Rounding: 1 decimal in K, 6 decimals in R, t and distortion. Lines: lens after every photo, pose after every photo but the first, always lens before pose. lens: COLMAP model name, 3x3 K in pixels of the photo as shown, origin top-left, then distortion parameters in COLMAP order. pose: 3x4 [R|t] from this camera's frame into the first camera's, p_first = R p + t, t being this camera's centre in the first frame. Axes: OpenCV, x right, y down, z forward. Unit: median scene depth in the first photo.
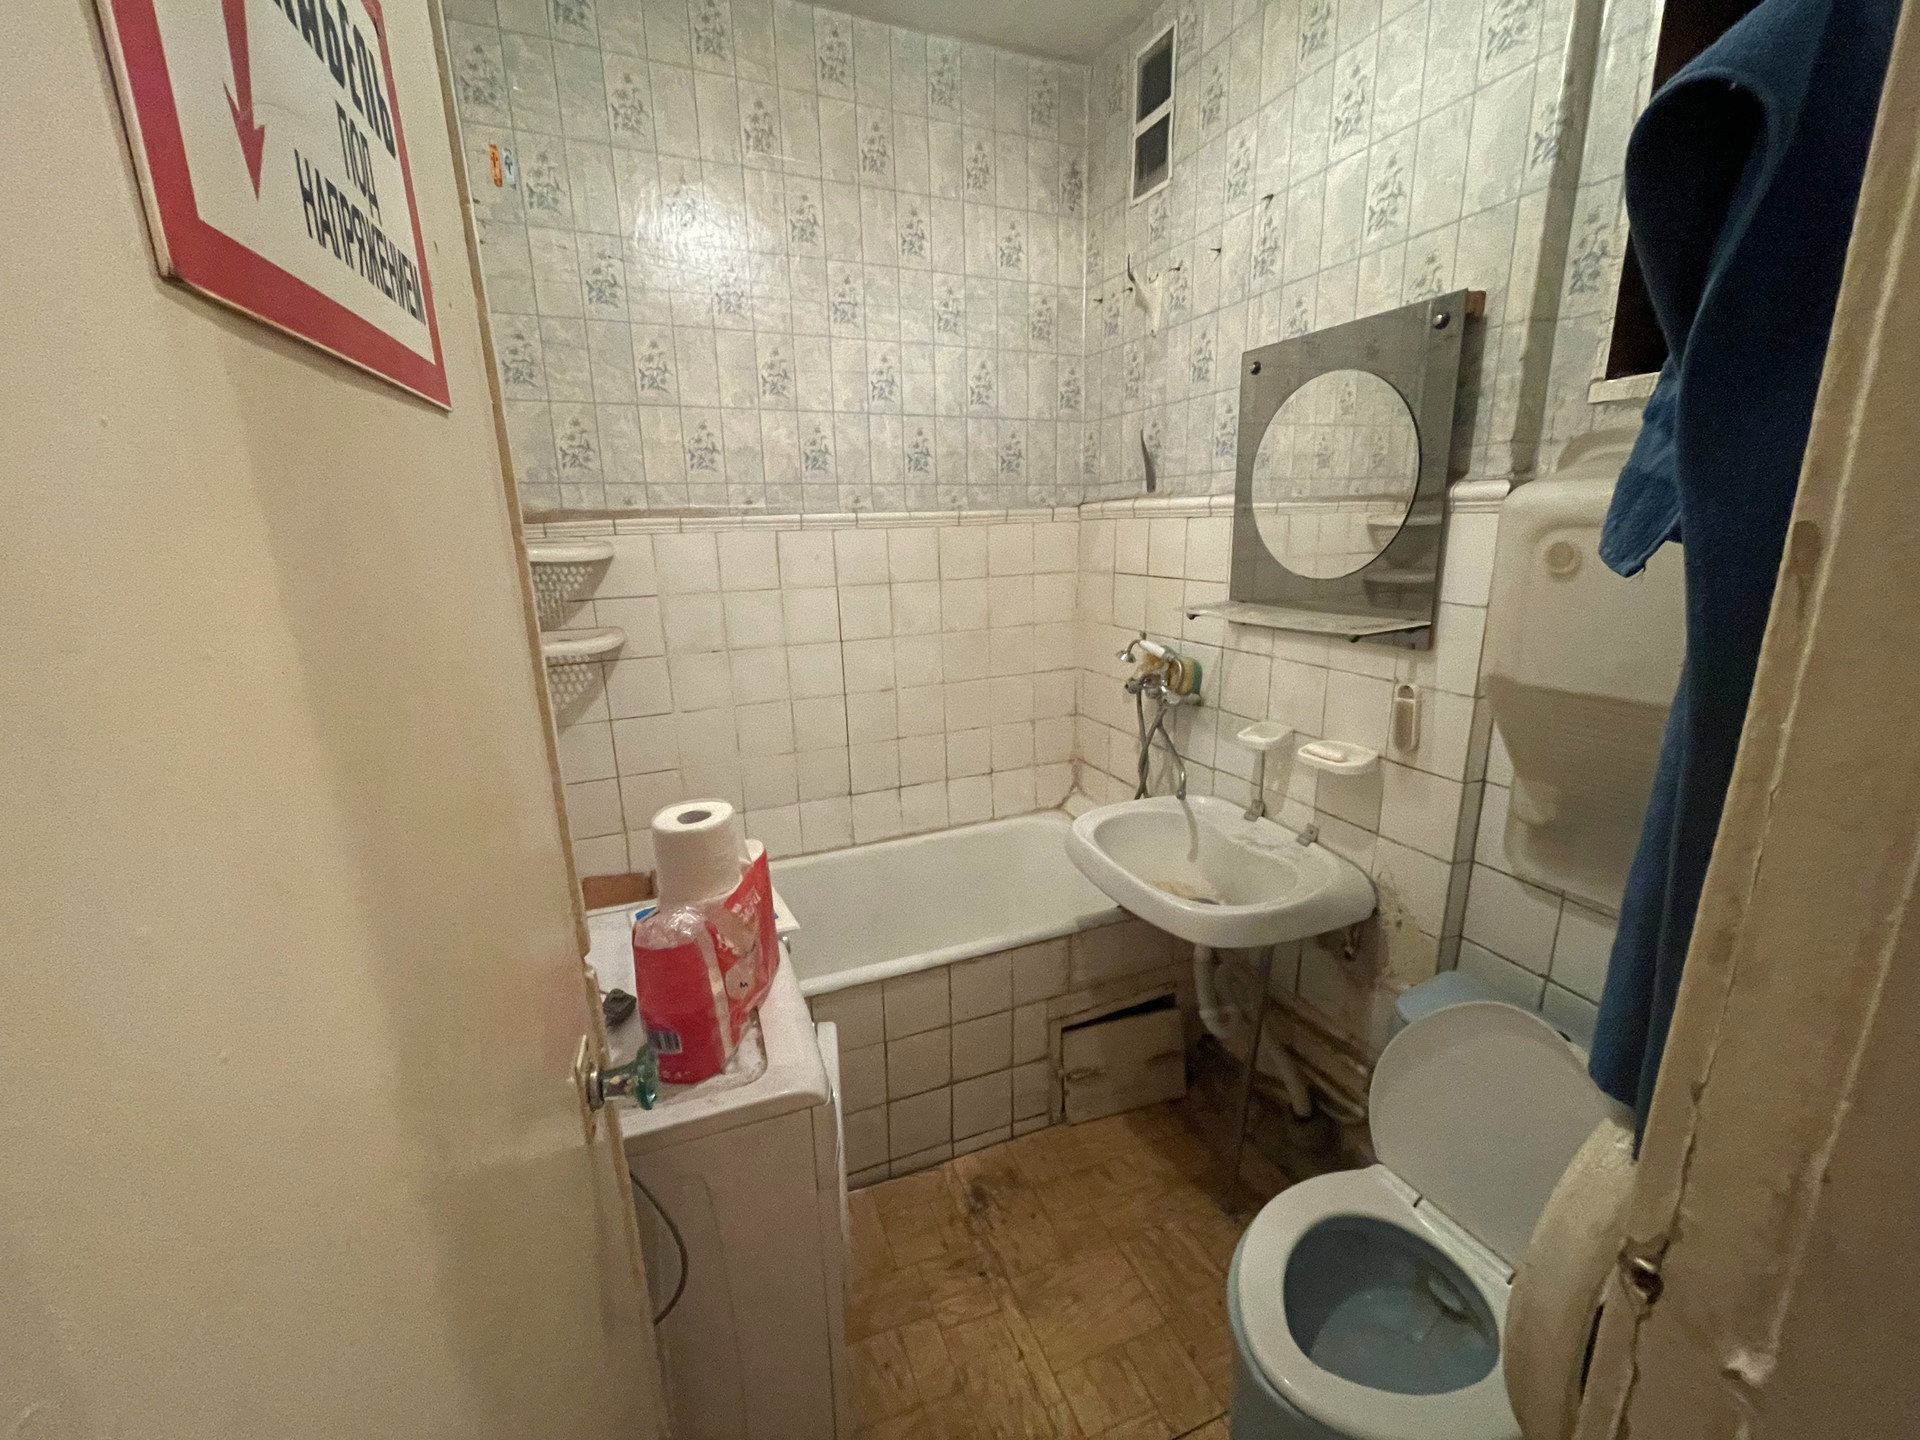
lens RADIAL K [[776.4, 0, 951.6], [0, 776.4, 721.5], [0, 0, 1]] dist [-0.000352, -0.001547]
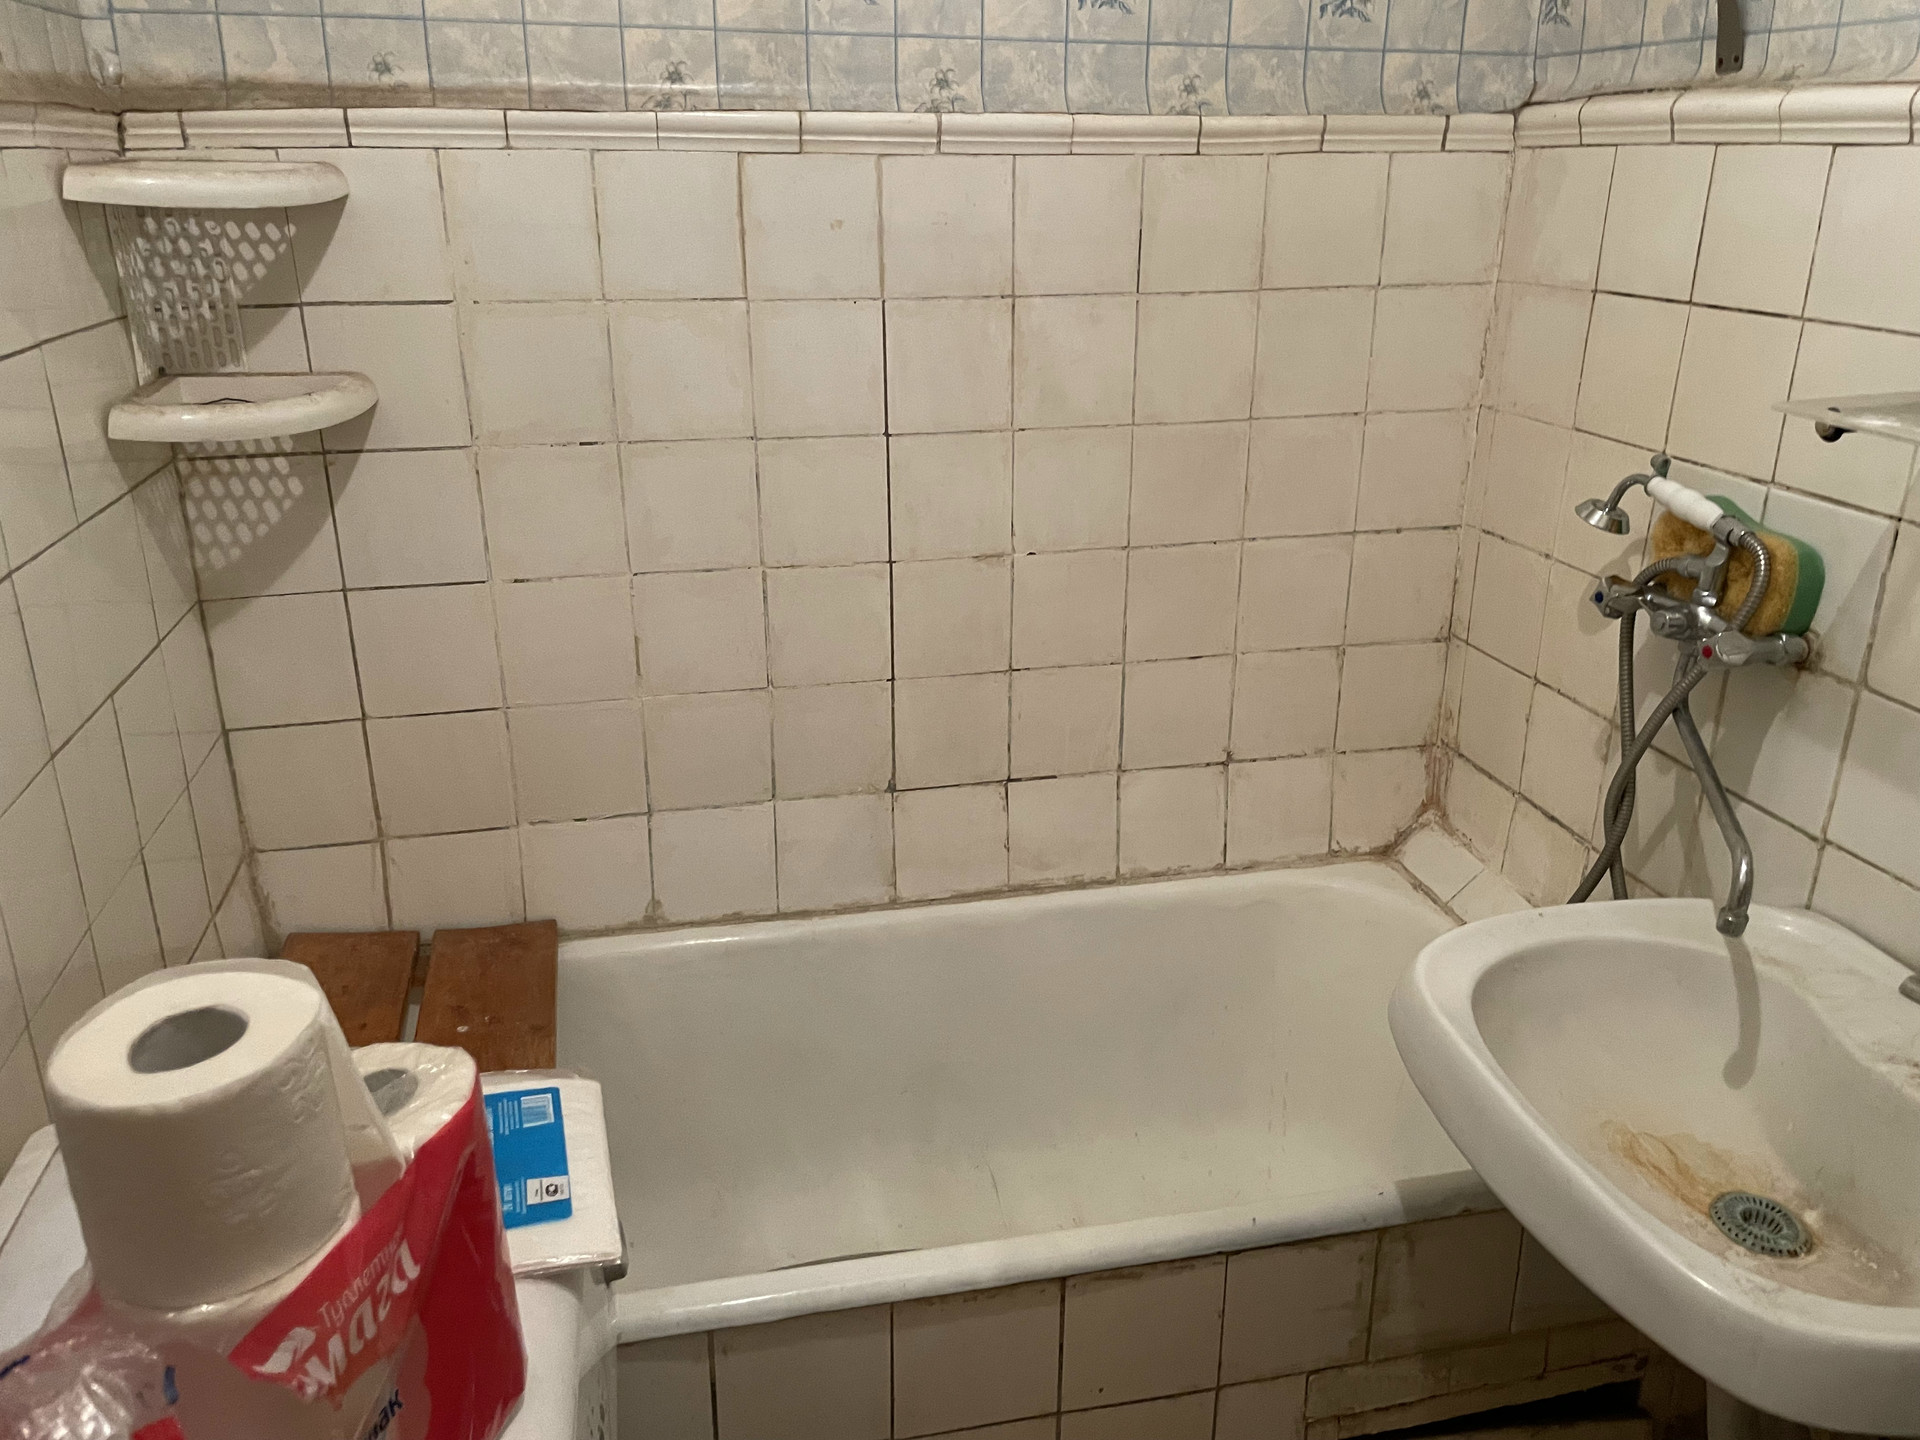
lens RADIAL K [[1470.3, 0, 958.0], [0, 1470.3, 708.6], [0, 0, 1]] dist [0.036132, -0.040584]
pose [[0.985687, 0.084181, -0.146062, 0.024742], [-0.069136, 0.992046, 0.105192, -0.045245], [0.153756, -0.093588, 0.983667, 0.226301]]
